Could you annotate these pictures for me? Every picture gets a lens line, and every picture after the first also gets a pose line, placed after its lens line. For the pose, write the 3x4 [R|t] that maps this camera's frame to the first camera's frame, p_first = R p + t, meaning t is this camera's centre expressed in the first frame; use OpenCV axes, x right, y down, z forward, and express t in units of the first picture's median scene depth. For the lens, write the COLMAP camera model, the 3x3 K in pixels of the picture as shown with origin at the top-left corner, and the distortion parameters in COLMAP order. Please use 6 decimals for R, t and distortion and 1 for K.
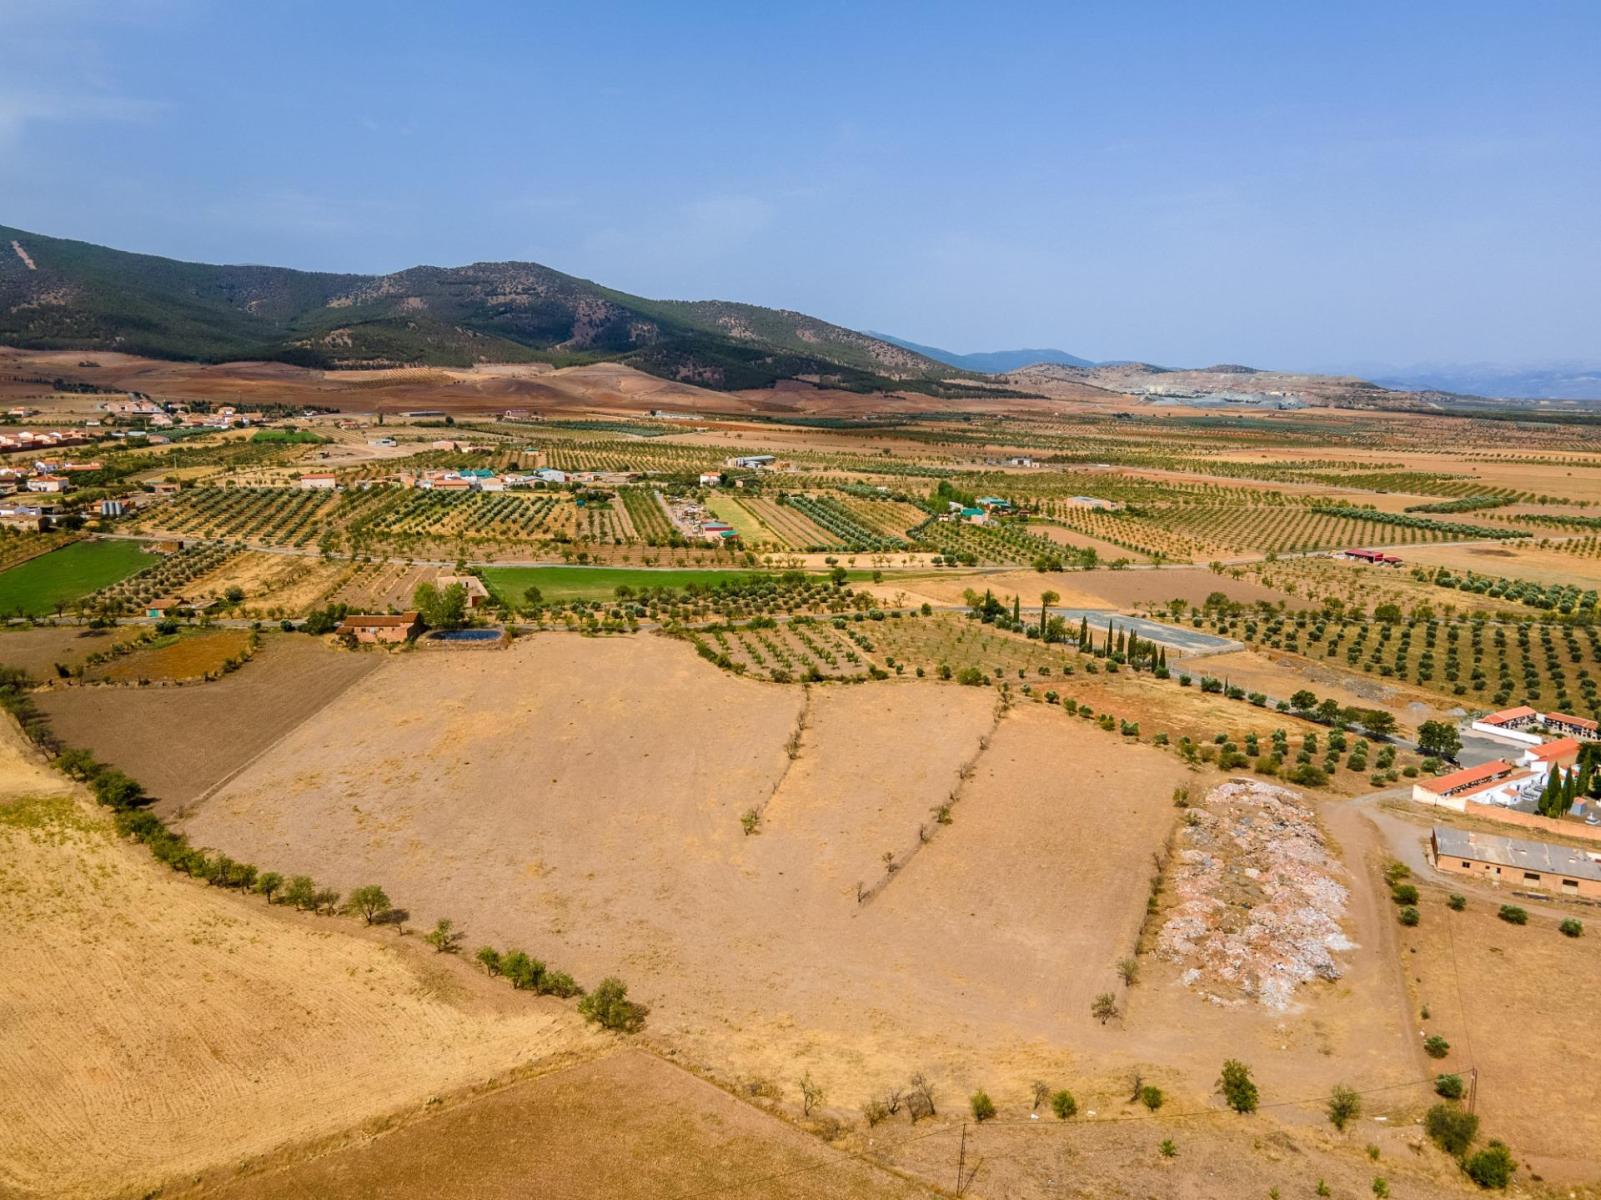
lens RADIAL K [[1174.0, 0, 800.5], [0, 1174.0, 600.0], [0, 0, 1]] dist [0.026986, 0.024900]
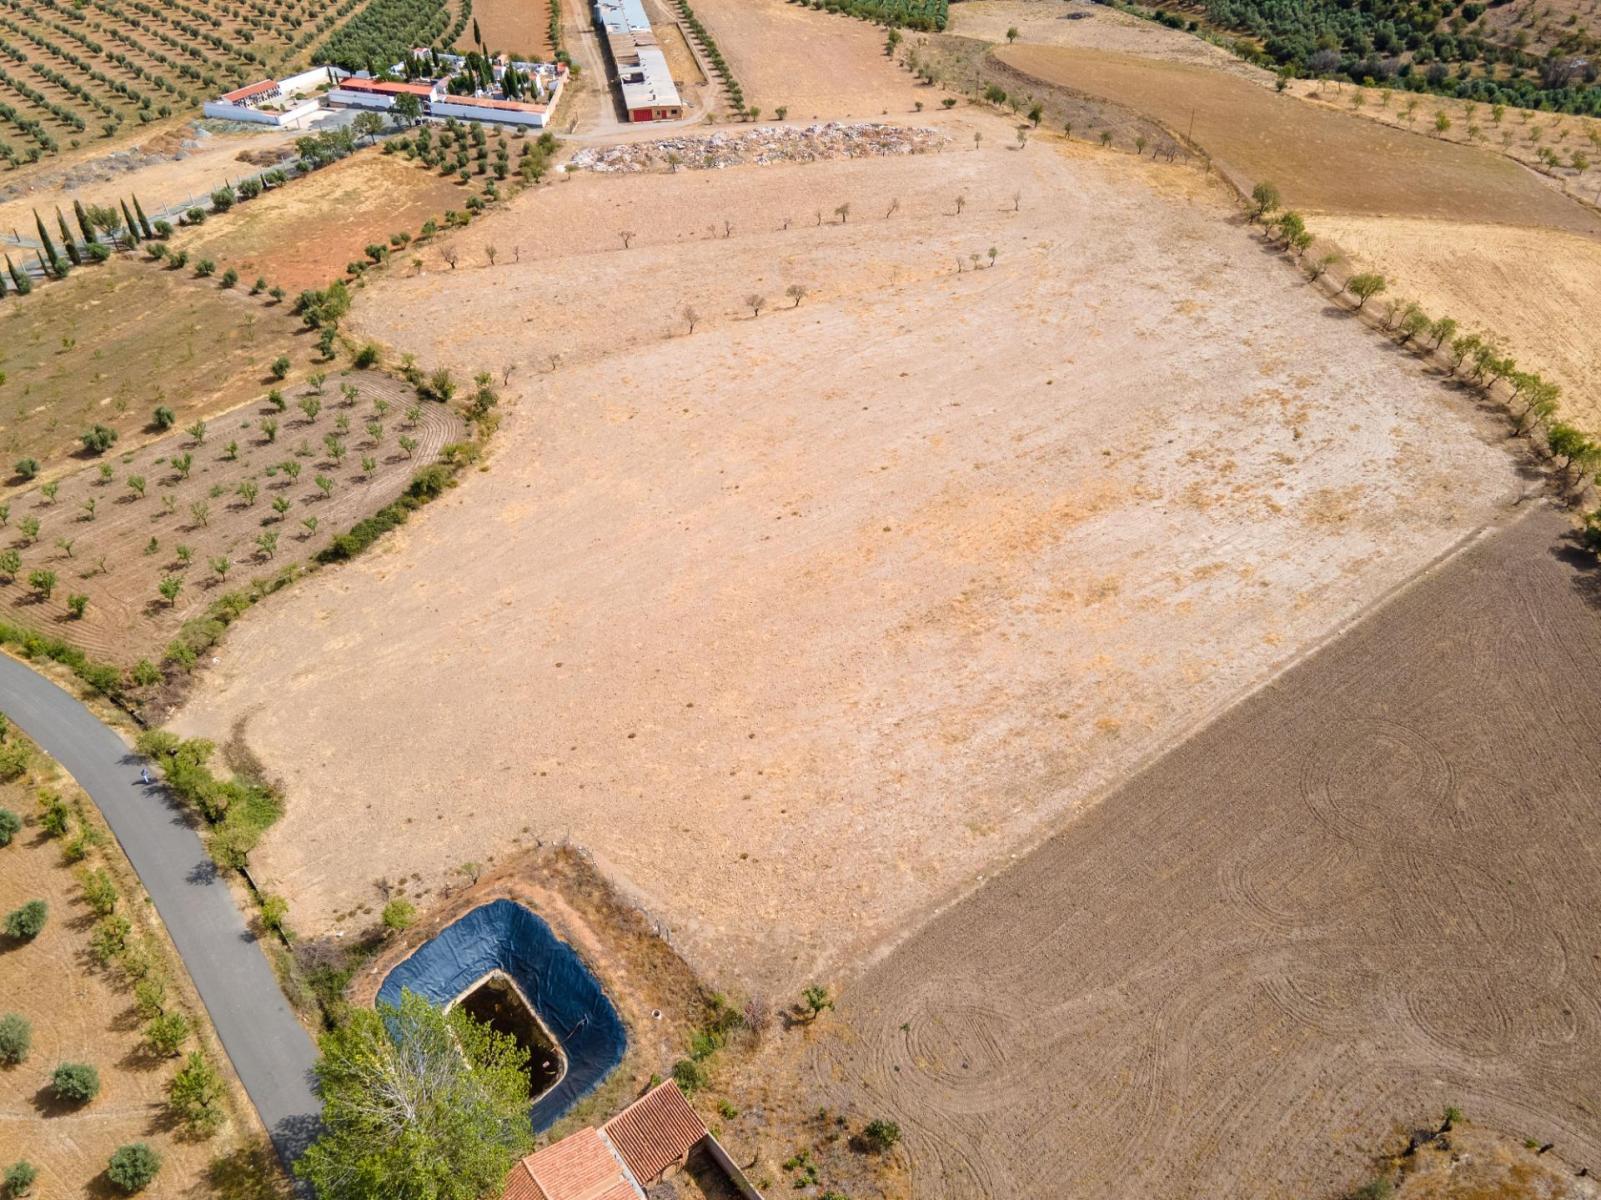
lens RADIAL K [[1174.0, 0, 800.5], [0, 1174.0, 600.0], [0, 0, 1]] dist [0.026986, 0.024900]
pose [[-0.604323, -0.504205, 0.616904, -0.706624], [0.148800, 0.689238, 0.709090, -0.348290], [-0.782721, 0.520315, -0.341497, 1.560858]]
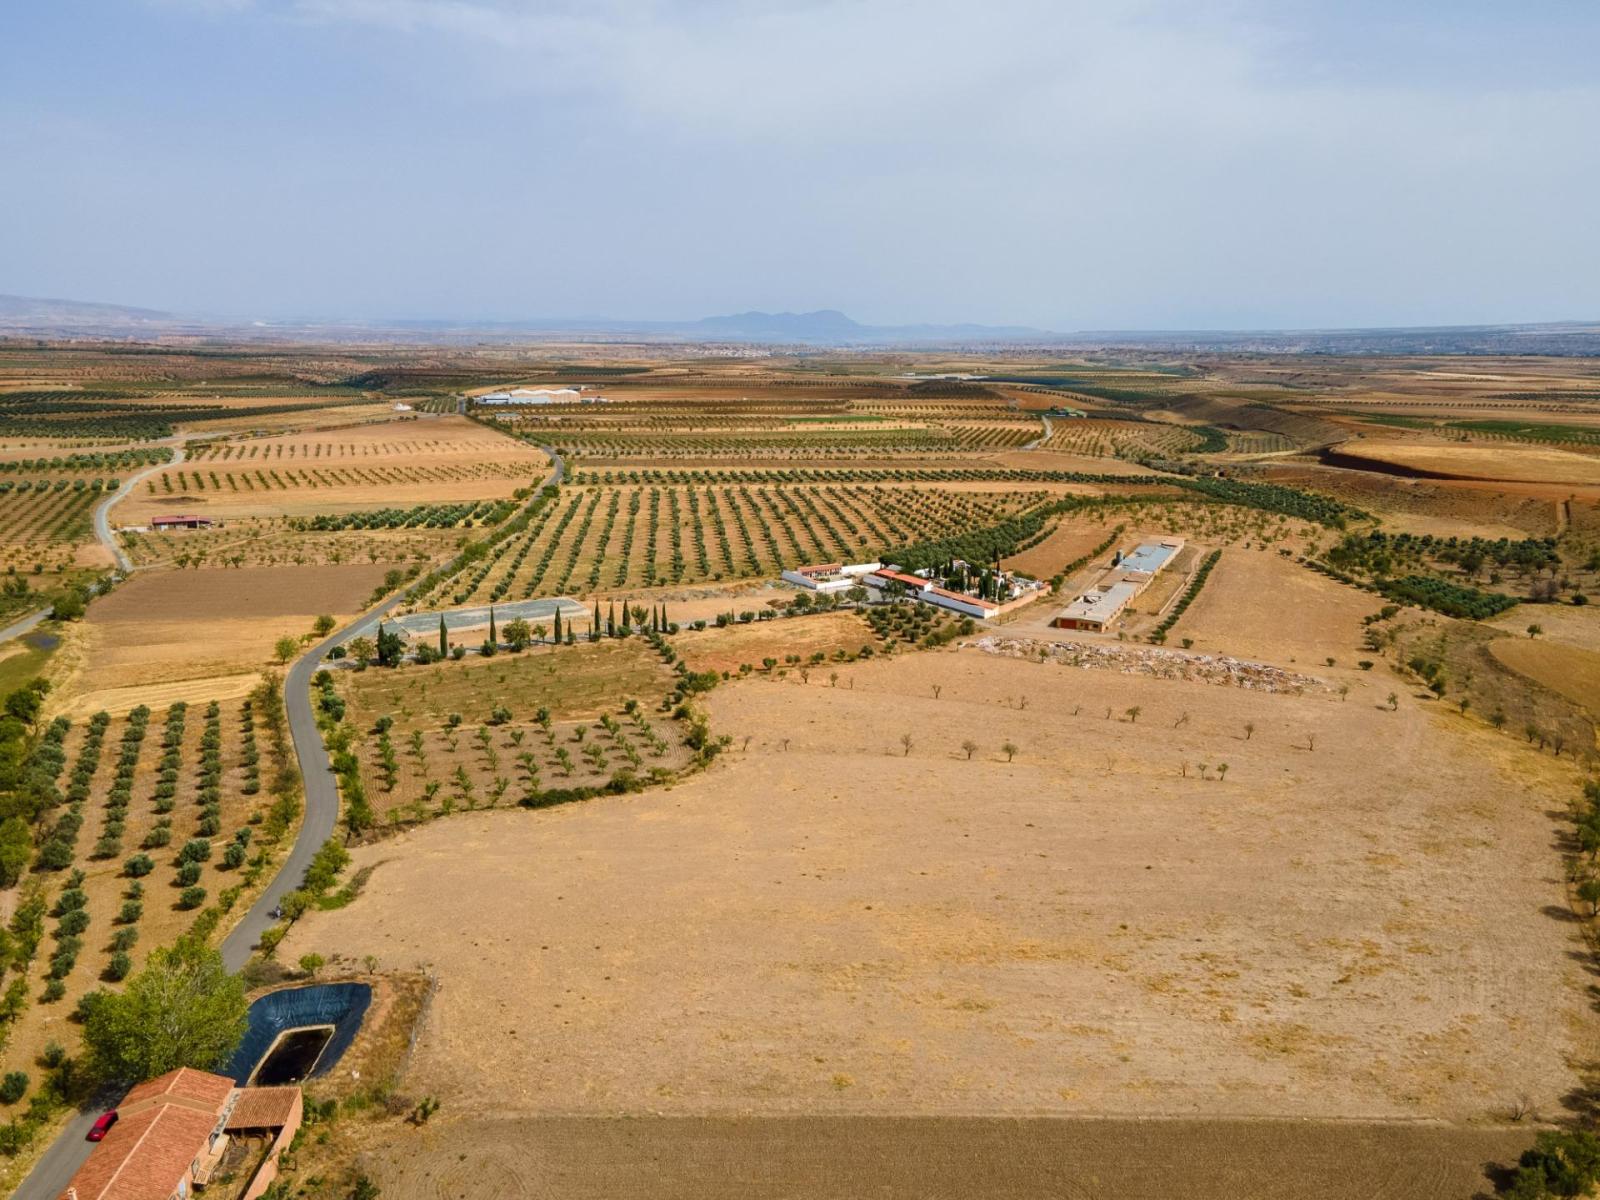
lens RADIAL K [[1173.3, 0, 800.0], [0, 1173.3, 600.0], [0, 0, 1]] dist [0.026986, 0.024900]
pose [[-0.003364, -0.246754, 0.969072, -1.017302], [0.185126, 0.952173, 0.243094, -0.286368], [-0.982709, 0.180218, 0.042477, 1.240002]]
